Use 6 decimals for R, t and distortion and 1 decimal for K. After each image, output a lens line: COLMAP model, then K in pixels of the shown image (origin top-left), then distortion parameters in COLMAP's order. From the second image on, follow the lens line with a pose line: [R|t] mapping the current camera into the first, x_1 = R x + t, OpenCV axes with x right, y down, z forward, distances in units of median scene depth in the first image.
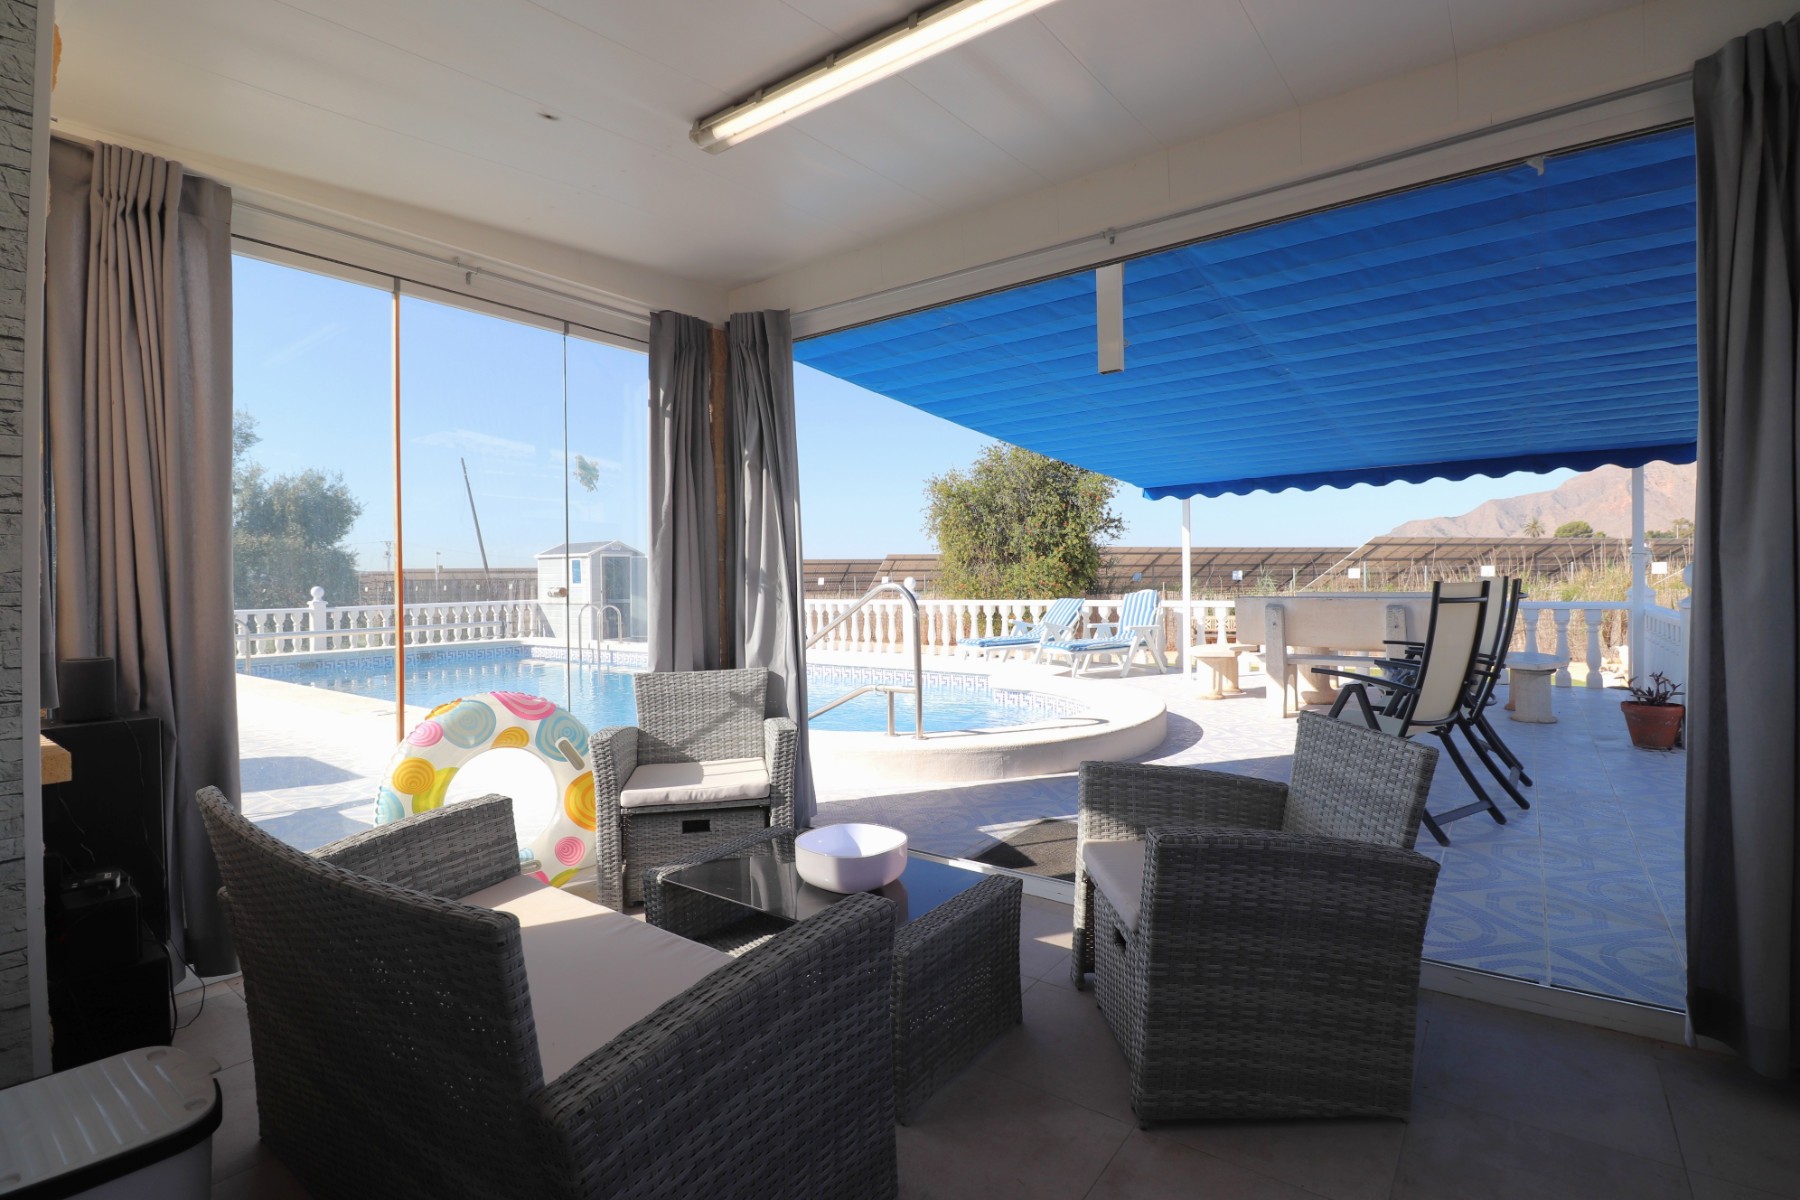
lens RADIAL K [[835.1, 0, 905.4], [0, 835.1, 587.4], [0, 0, 1]] dist [0.002208, -0.014456]
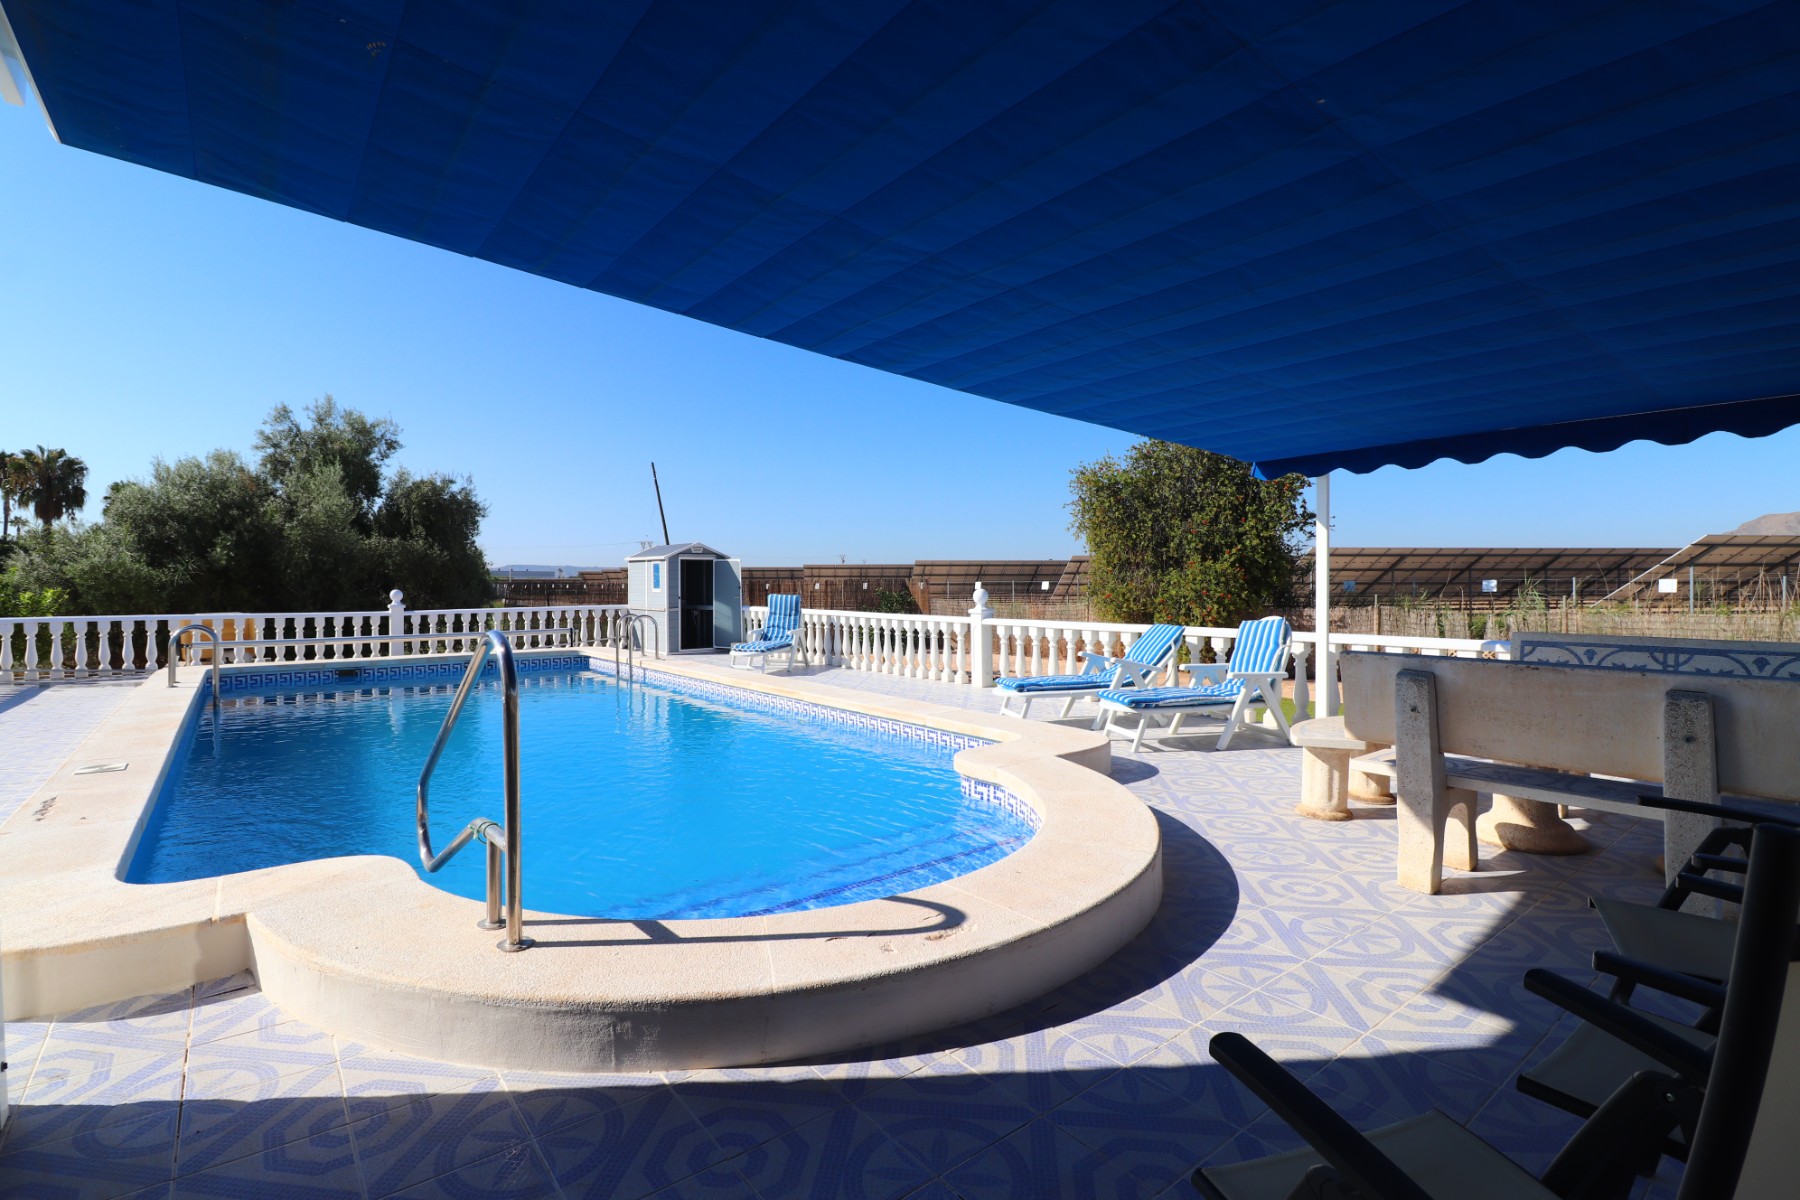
lens RADIAL K [[835.1, 0, 905.4], [0, 835.1, 587.4], [0, 0, 1]] dist [0.002208, -0.014456]
pose [[0.965598, 0.012515, -0.259739, 0.100346], [-0.012380, 0.999921, 0.002157, -0.010203], [0.259746, 0.001133, 0.965676, 0.156781]]
